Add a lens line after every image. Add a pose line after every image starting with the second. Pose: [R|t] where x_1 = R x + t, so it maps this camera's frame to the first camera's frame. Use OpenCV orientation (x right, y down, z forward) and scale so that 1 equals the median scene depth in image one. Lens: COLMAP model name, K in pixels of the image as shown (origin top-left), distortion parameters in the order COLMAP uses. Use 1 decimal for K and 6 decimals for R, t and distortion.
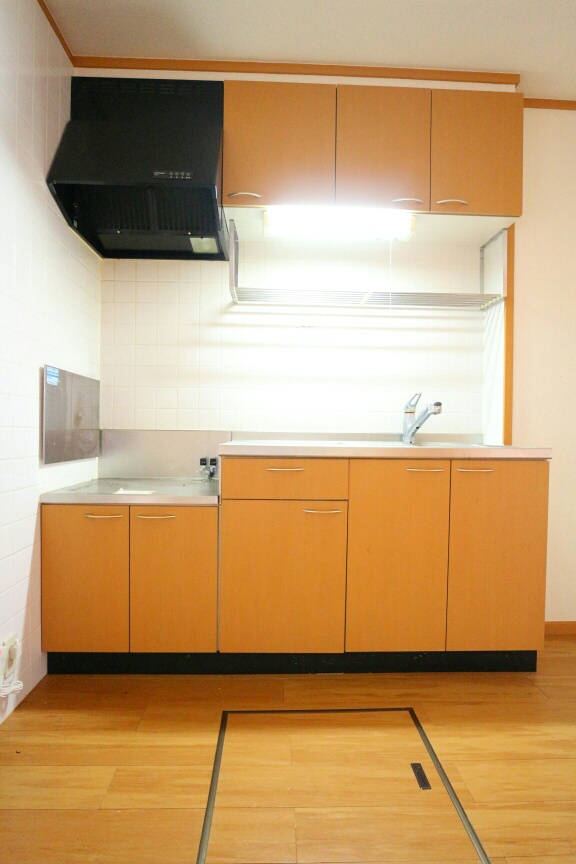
lens RADIAL K [[488.0, 0, 288.4], [0, 488.0, 436.1], [0, 0, 1]] dist [-0.022801, 0.001687]
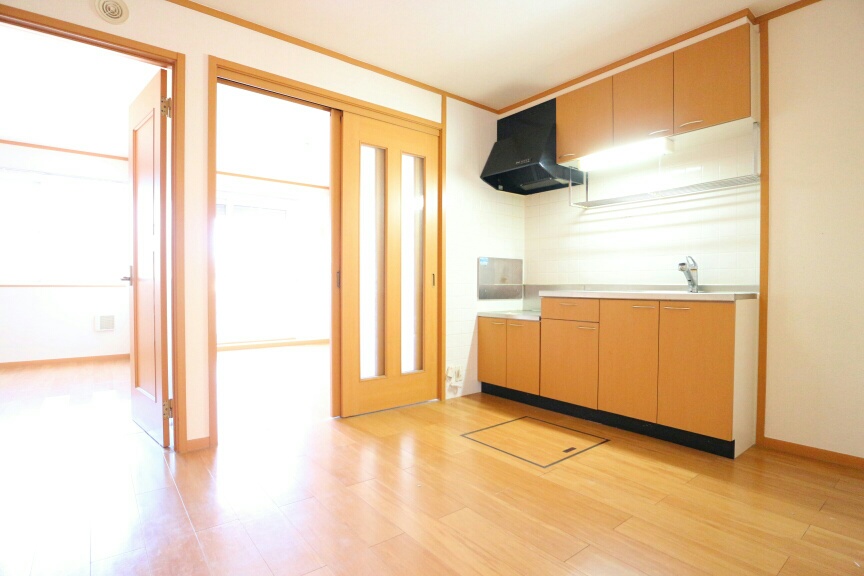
lens RADIAL K [[438.3, 0, 432.0], [0, 438.3, 288.0], [0, 0, 1]] dist [0.000679, 0.000128]
pose [[0.594018, -0.005035, -0.804436, 1.022043], [-0.005796, 0.999928, -0.010538, 0.026022], [0.804431, 0.010922, 0.593946, -0.421355]]
